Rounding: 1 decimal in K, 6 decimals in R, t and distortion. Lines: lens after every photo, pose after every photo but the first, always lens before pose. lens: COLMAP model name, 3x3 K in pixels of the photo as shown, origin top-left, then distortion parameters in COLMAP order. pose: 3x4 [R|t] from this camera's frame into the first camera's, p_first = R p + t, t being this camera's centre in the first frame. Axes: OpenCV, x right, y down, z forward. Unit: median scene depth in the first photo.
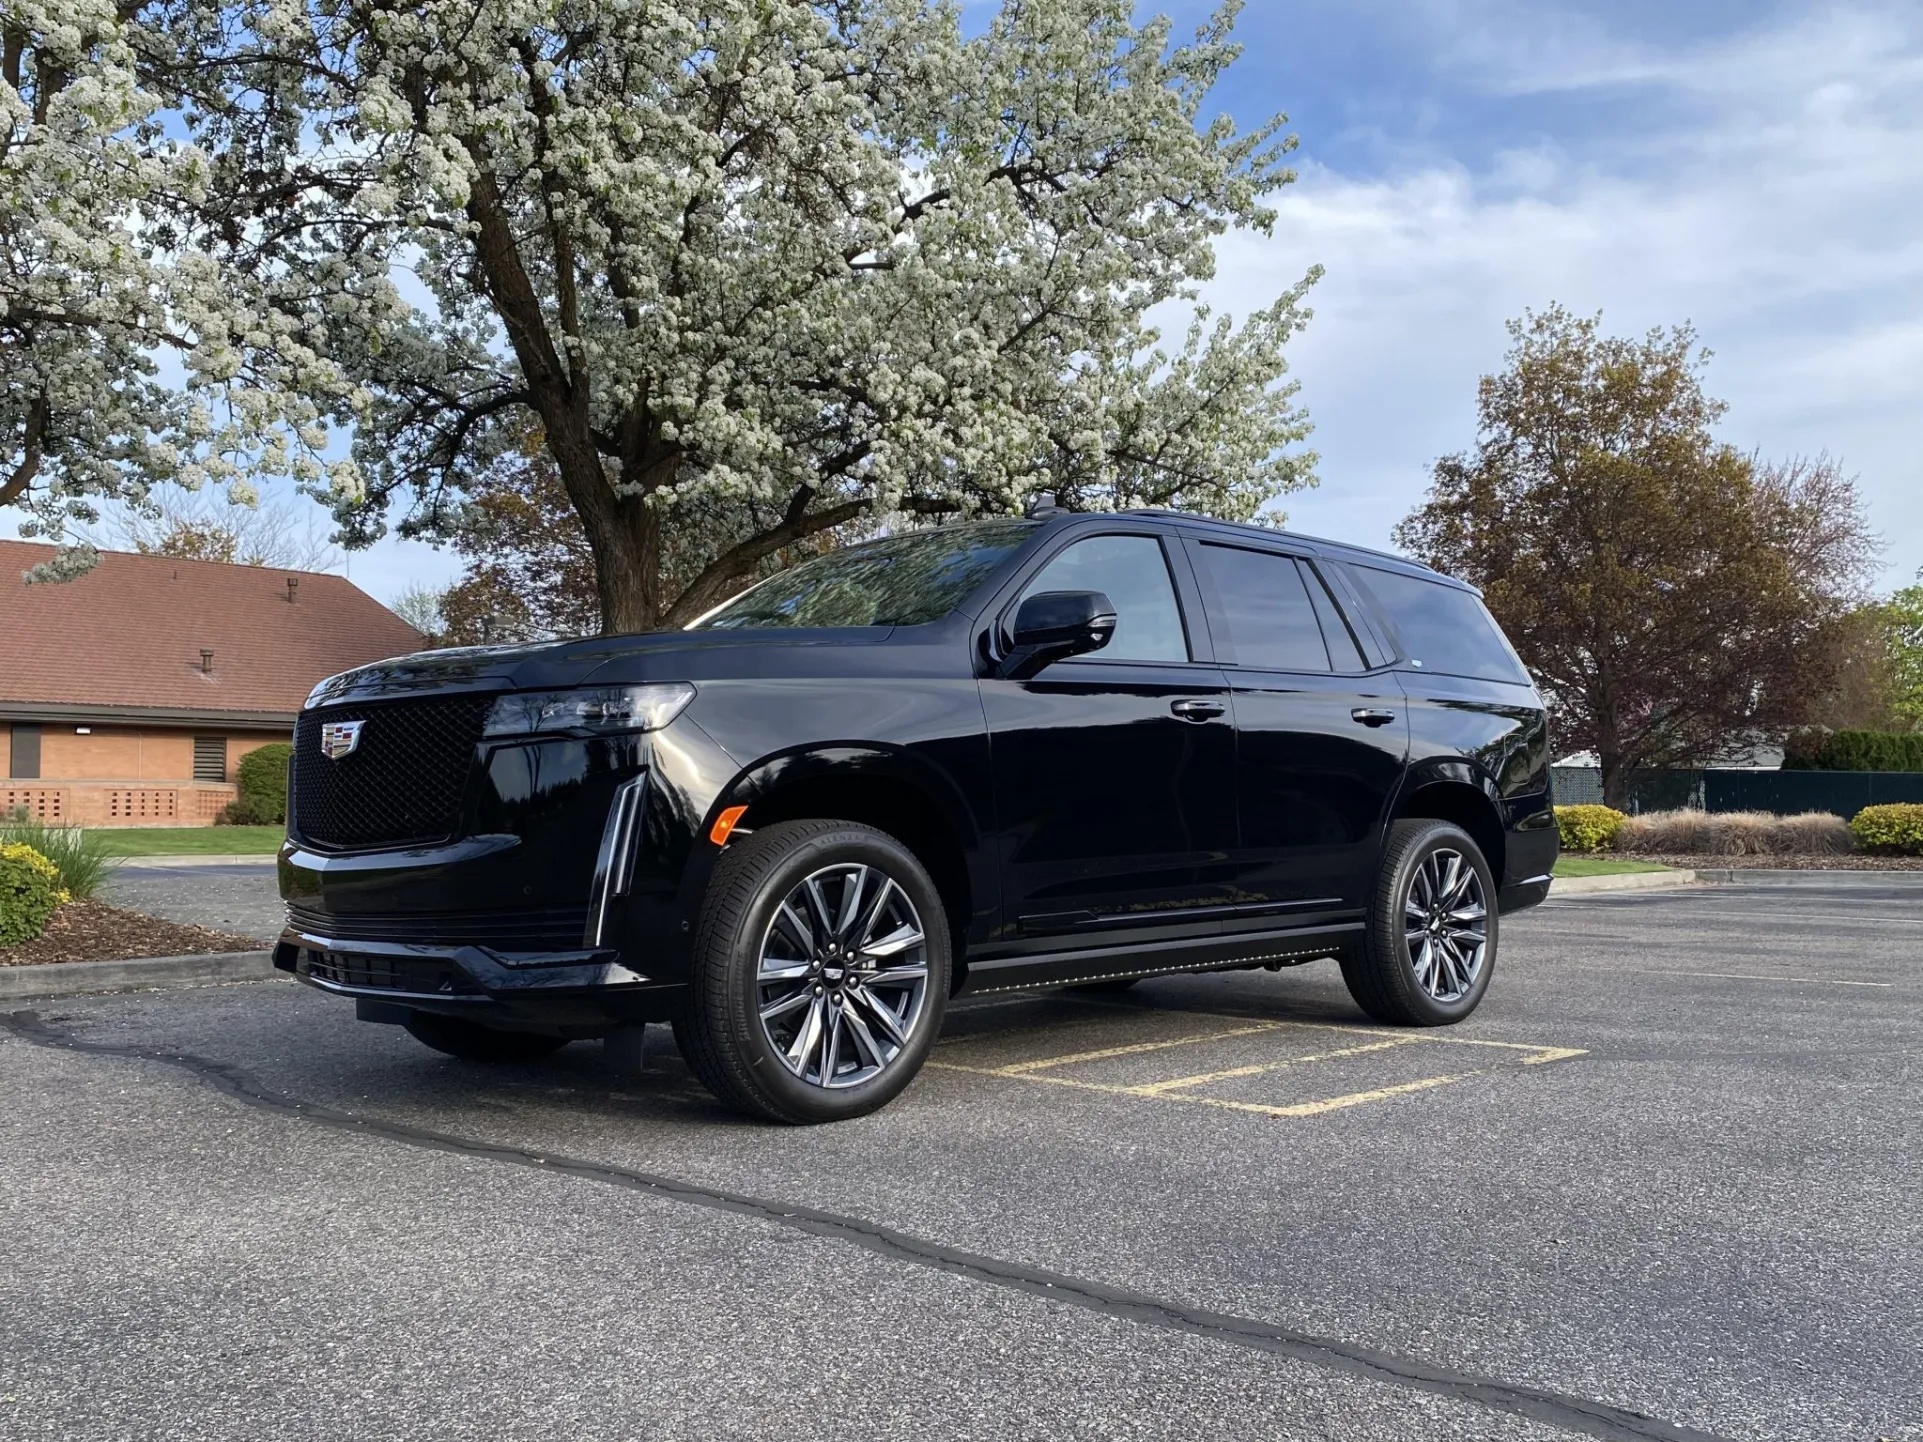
lens RADIAL K [[1651.6, 0, 972.0], [0, 1651.6, 731.9], [0, 0, 1]] dist [0.070613, -0.108932]
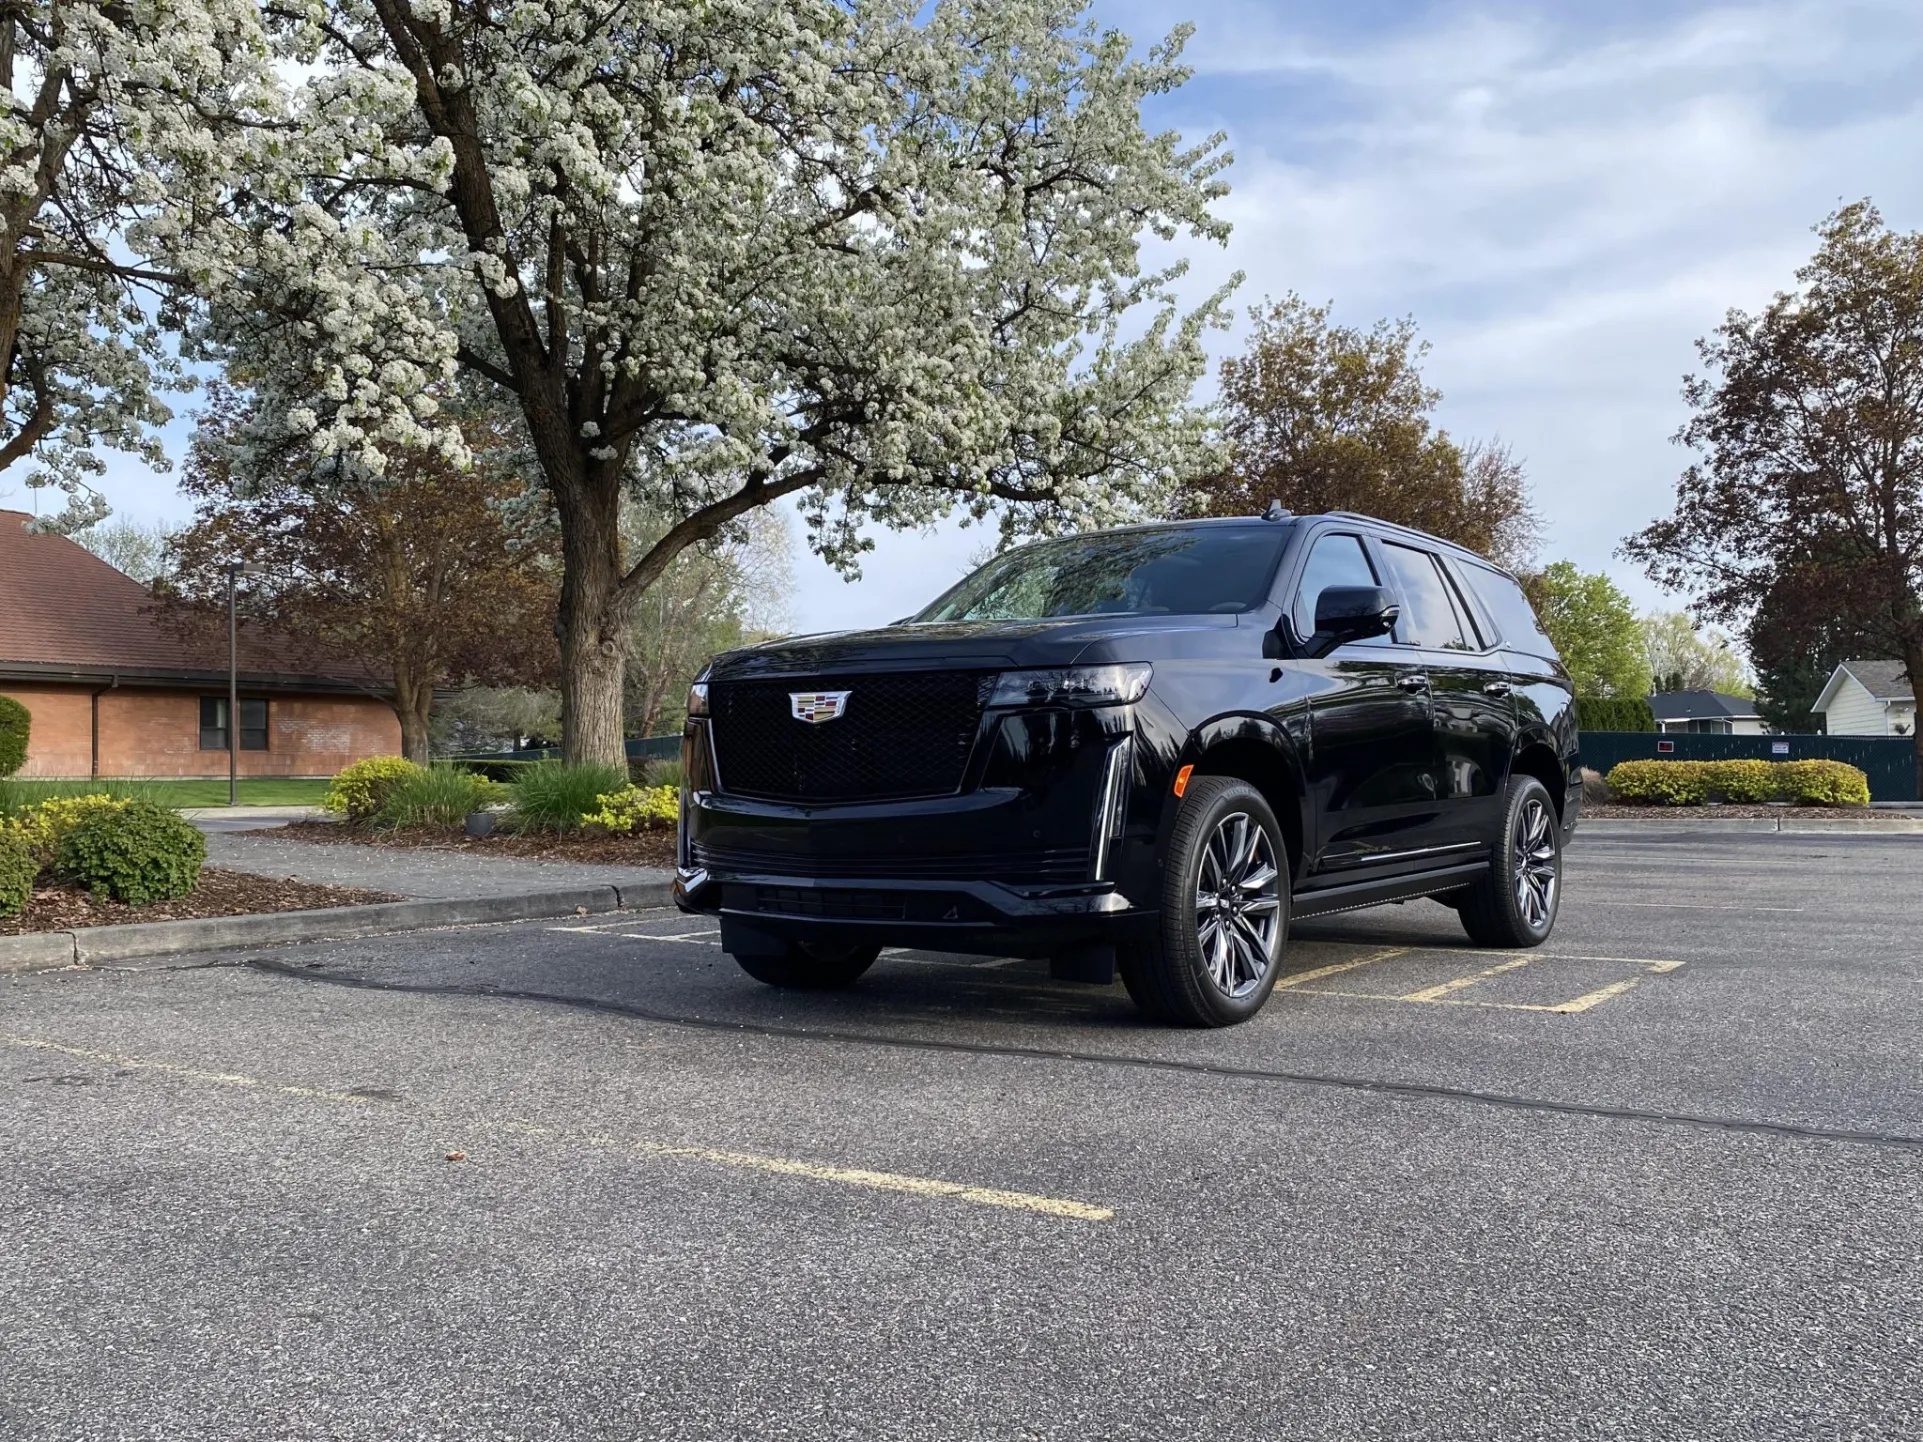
lens RADIAL K [[1651.6, 0, 964.7], [0, 1651.6, 713.0], [0, 0, 1]] dist [0.070613, -0.108932]
pose [[0.983399, 0.005719, 0.181365, -0.193548], [-0.008547, 0.999854, 0.014818, -0.003597], [-0.181253, -0.016122, 0.983304, -0.059050]]
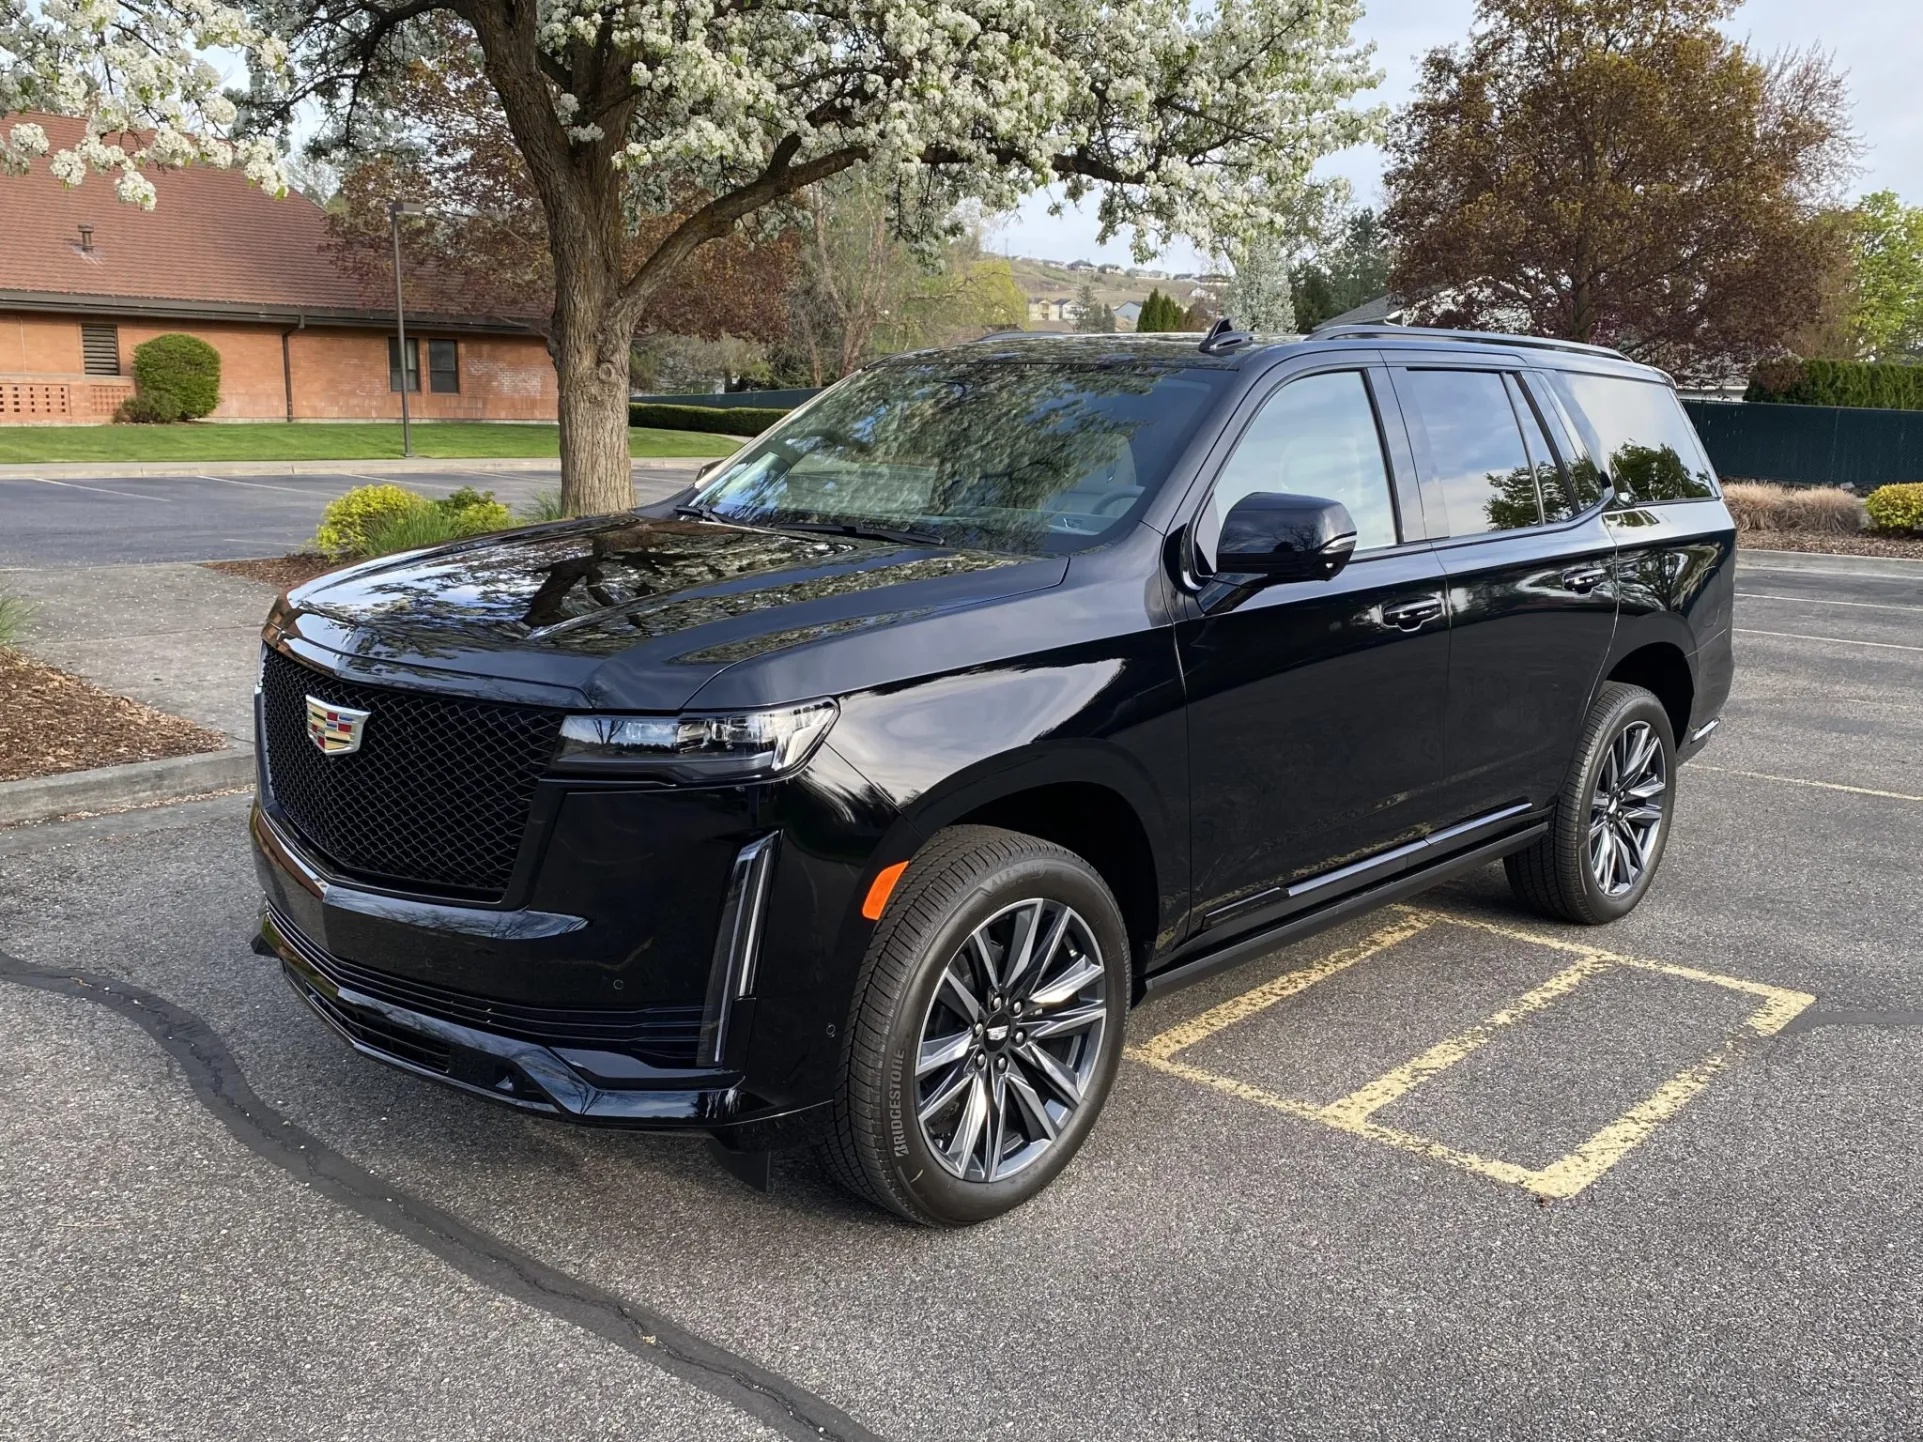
lens RADIAL K [[1651.6, 0, 959.2], [0, 1651.6, 705.5], [0, 0, 1]] dist [0.070613, -0.108932]
pose [[0.998991, 0.015541, 0.042142, -0.053943], [-0.024875, 0.972643, 0.230970, -0.071659], [-0.037399, -0.231785, 0.972048, 0.111885]]
